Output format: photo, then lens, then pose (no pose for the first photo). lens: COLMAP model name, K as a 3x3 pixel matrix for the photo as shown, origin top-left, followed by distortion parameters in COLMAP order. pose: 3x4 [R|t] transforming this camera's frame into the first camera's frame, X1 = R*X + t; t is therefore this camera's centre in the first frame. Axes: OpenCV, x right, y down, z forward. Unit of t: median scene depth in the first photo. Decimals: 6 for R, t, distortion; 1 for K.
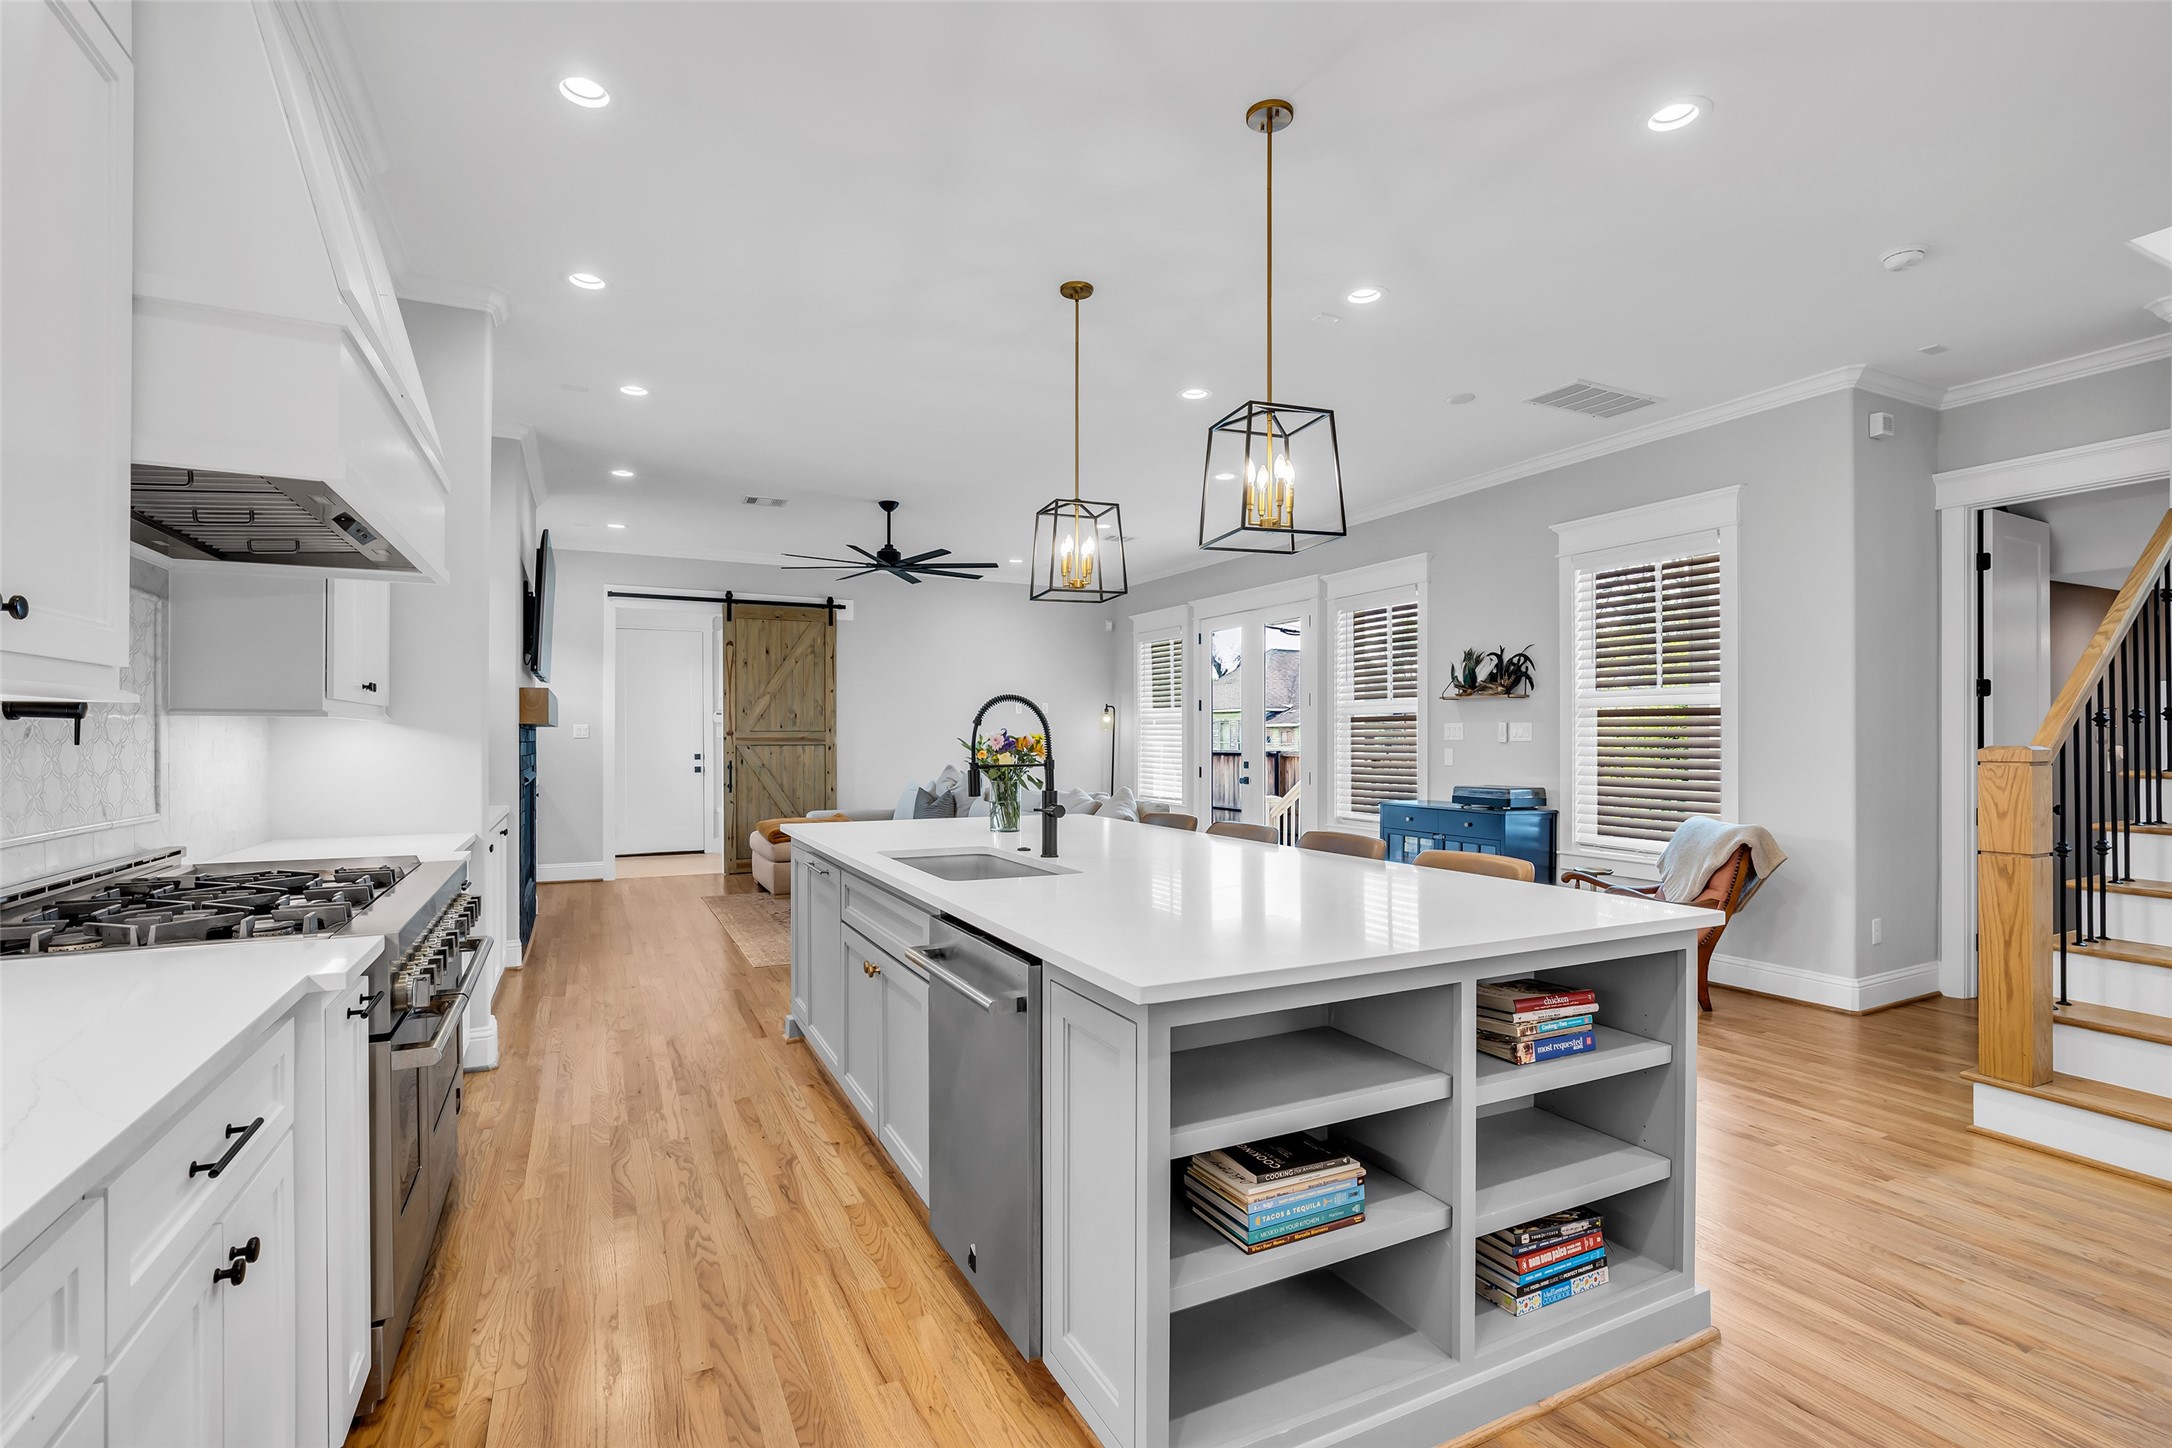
lens RADIAL K [[995.1, 0, 1087.5], [0, 995.1, 735.5], [0, 0, 1]] dist [-0.017844, 0.003520]
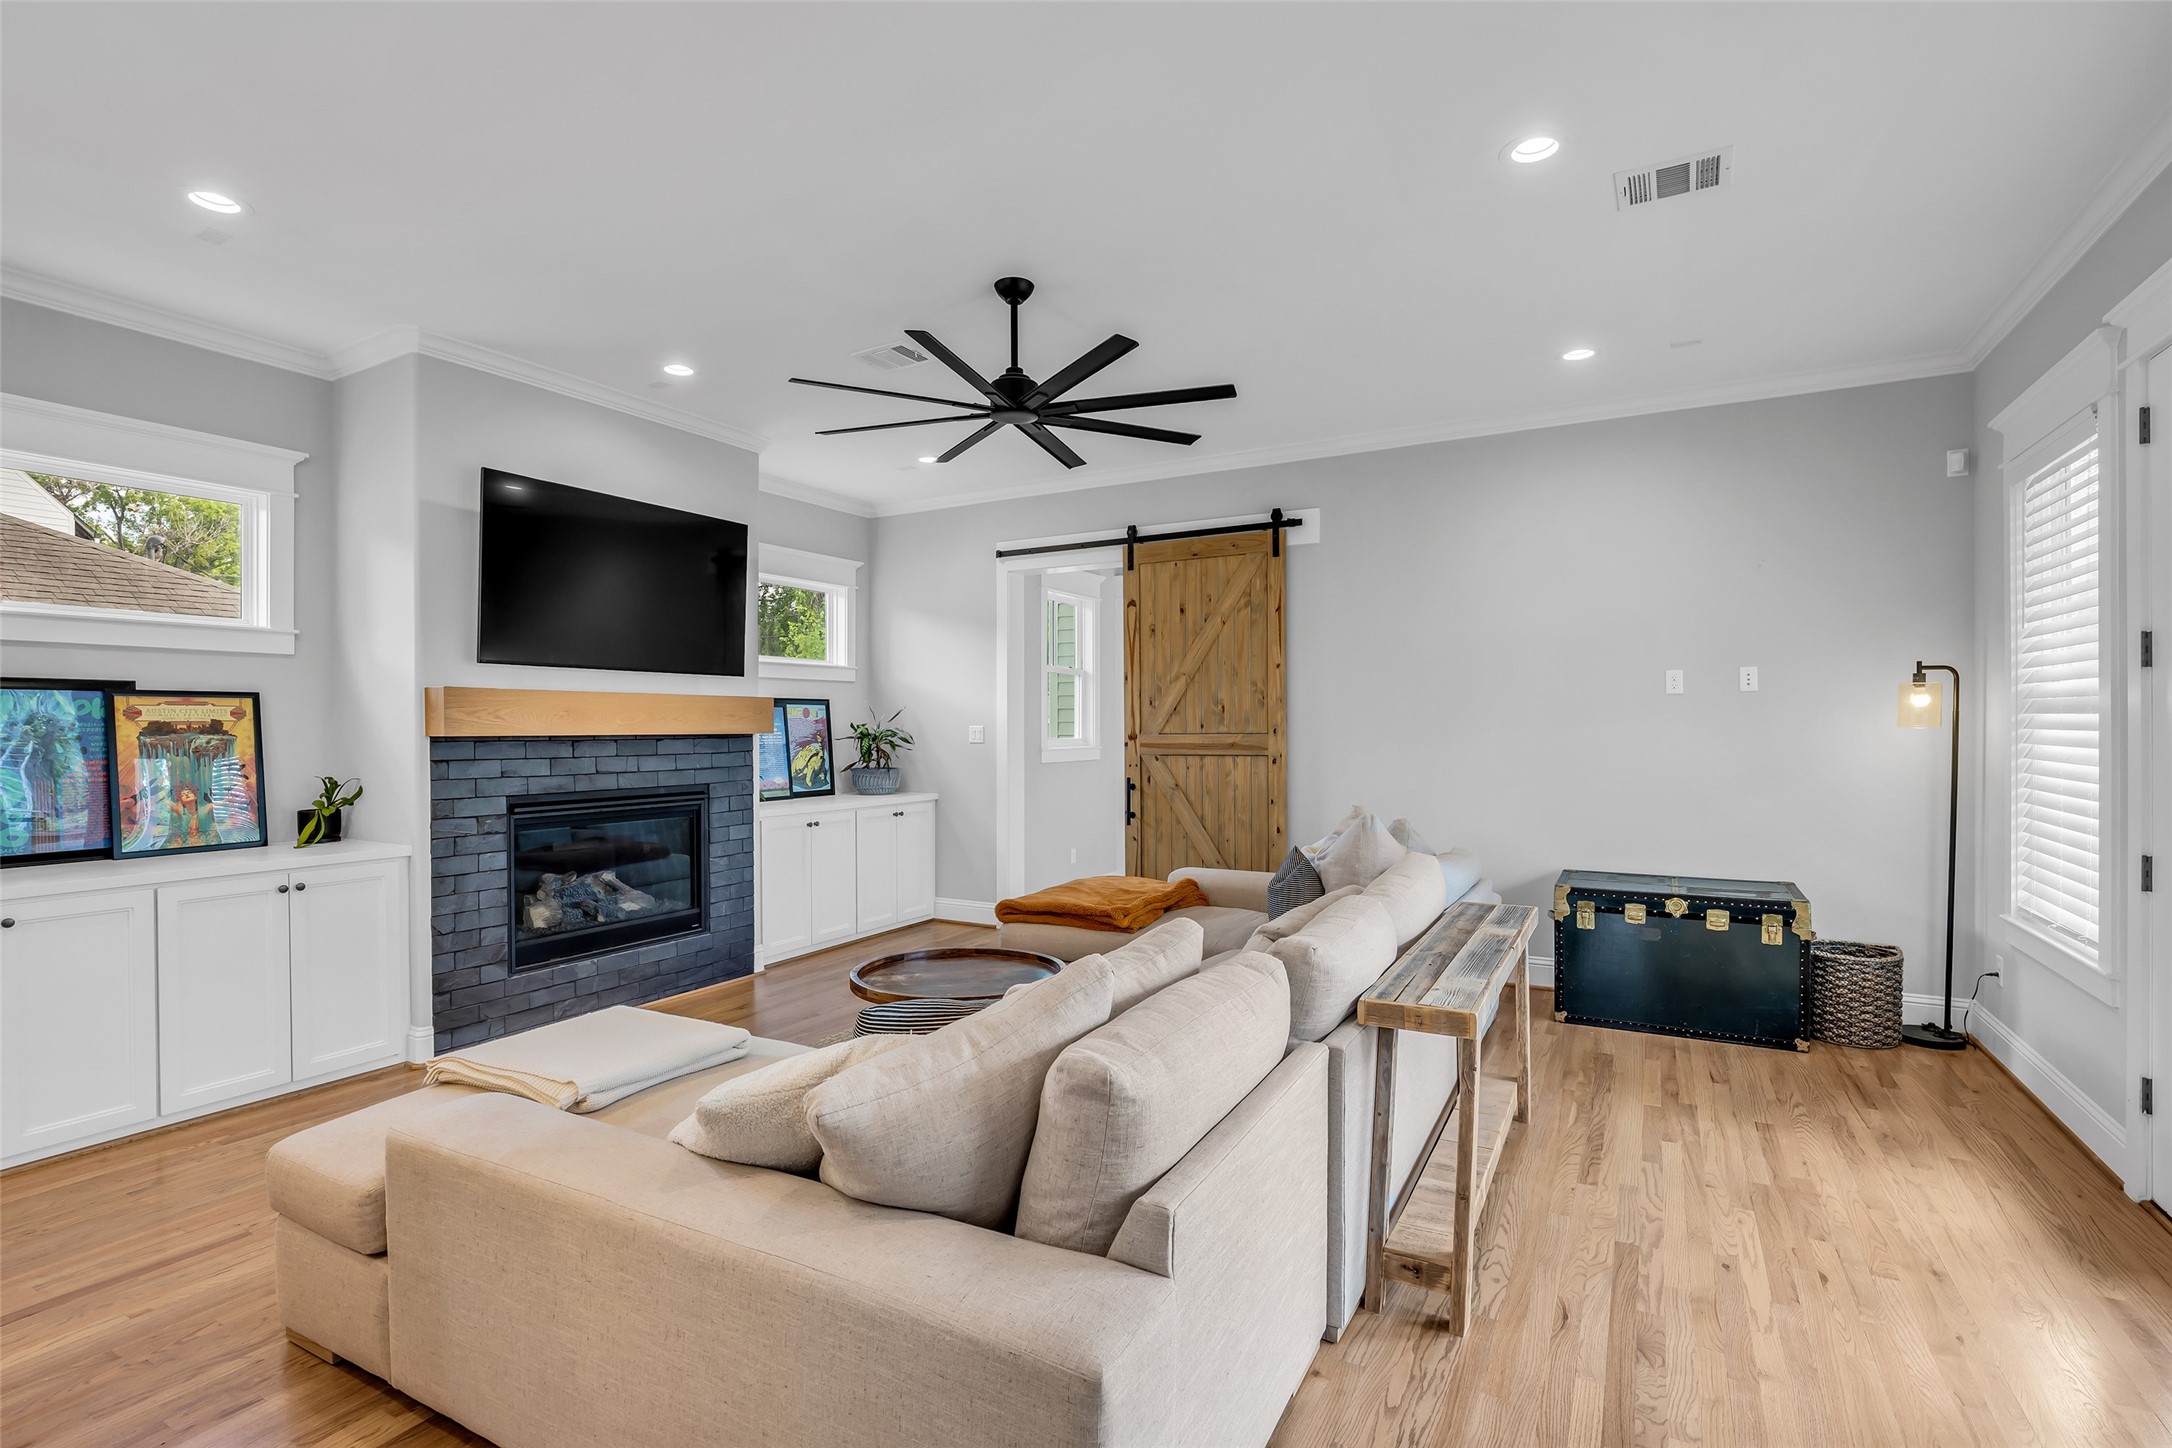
lens RADIAL K [[995.1, 0, 1079.6], [0, 995.1, 731.4], [0, 0, 1]] dist [-0.017844, 0.003520]
pose [[0.545855, 0.000757, -0.837879, 0.567944], [0.007299, 0.999957, 0.005659, -0.030002], [0.837848, -0.009205, 0.545826, 1.819287]]
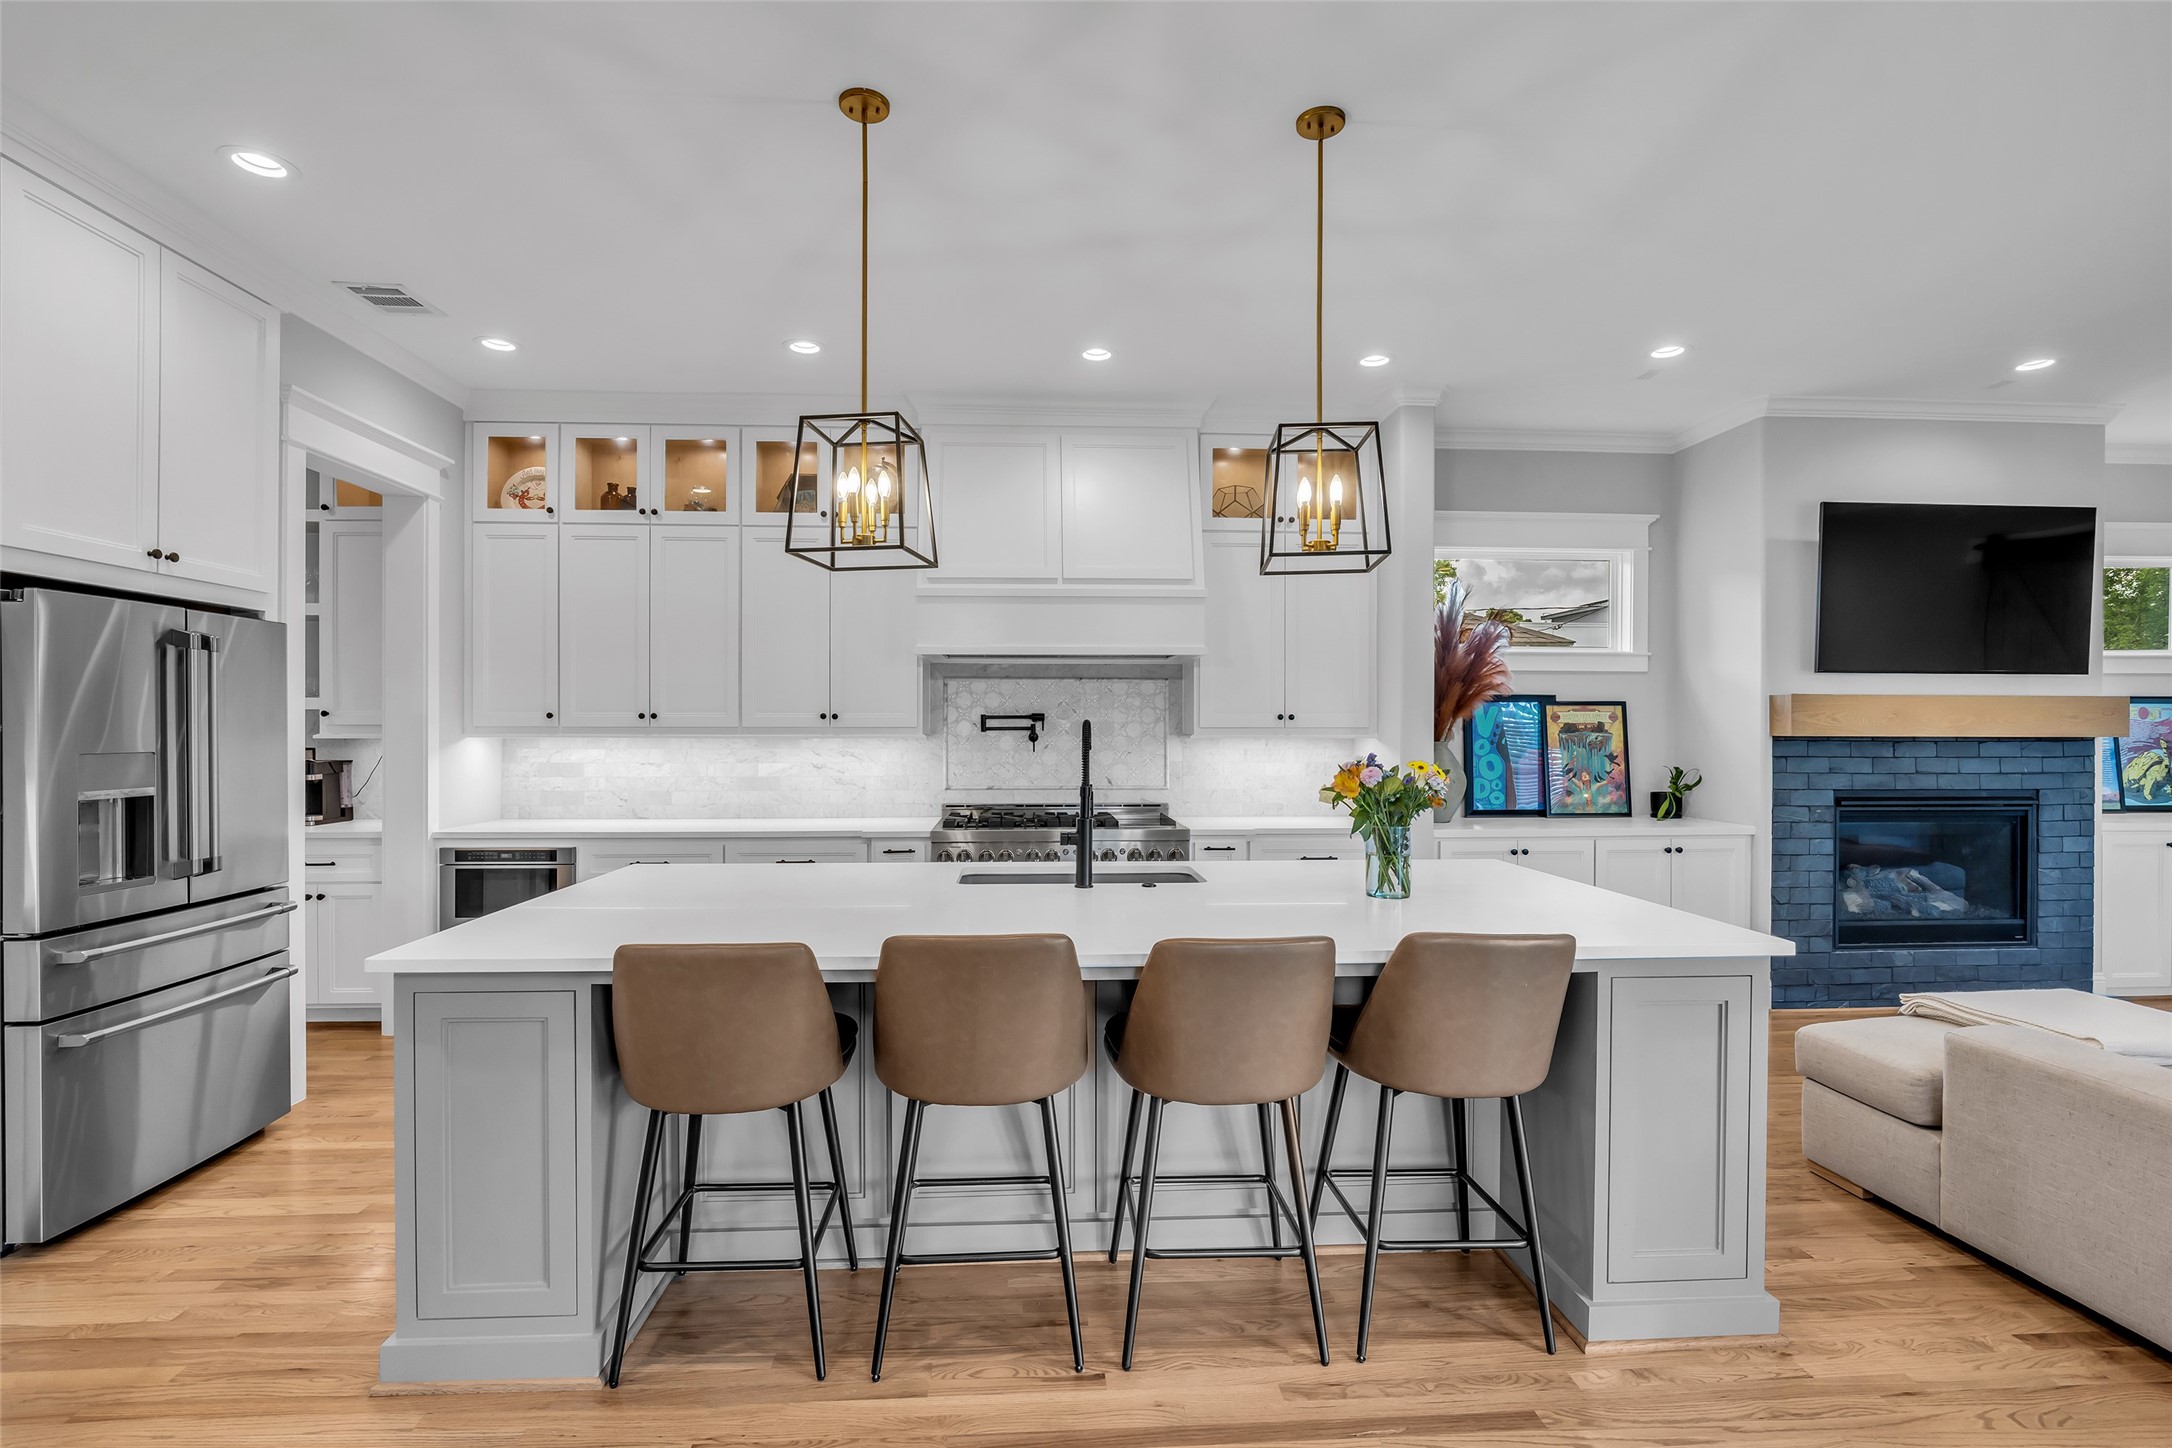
lens RADIAL K [[995.1, 0, 1083.0], [0, 995.1, 731.9], [0, 0, 1]] dist [-0.017844, 0.003520]
pose [[-0.398455, 0.001227, -0.917187, 0.871169], [0.000328, 0.999999, 0.001196, -0.030766], [0.917188, 0.000176, -0.398455, 1.424135]]
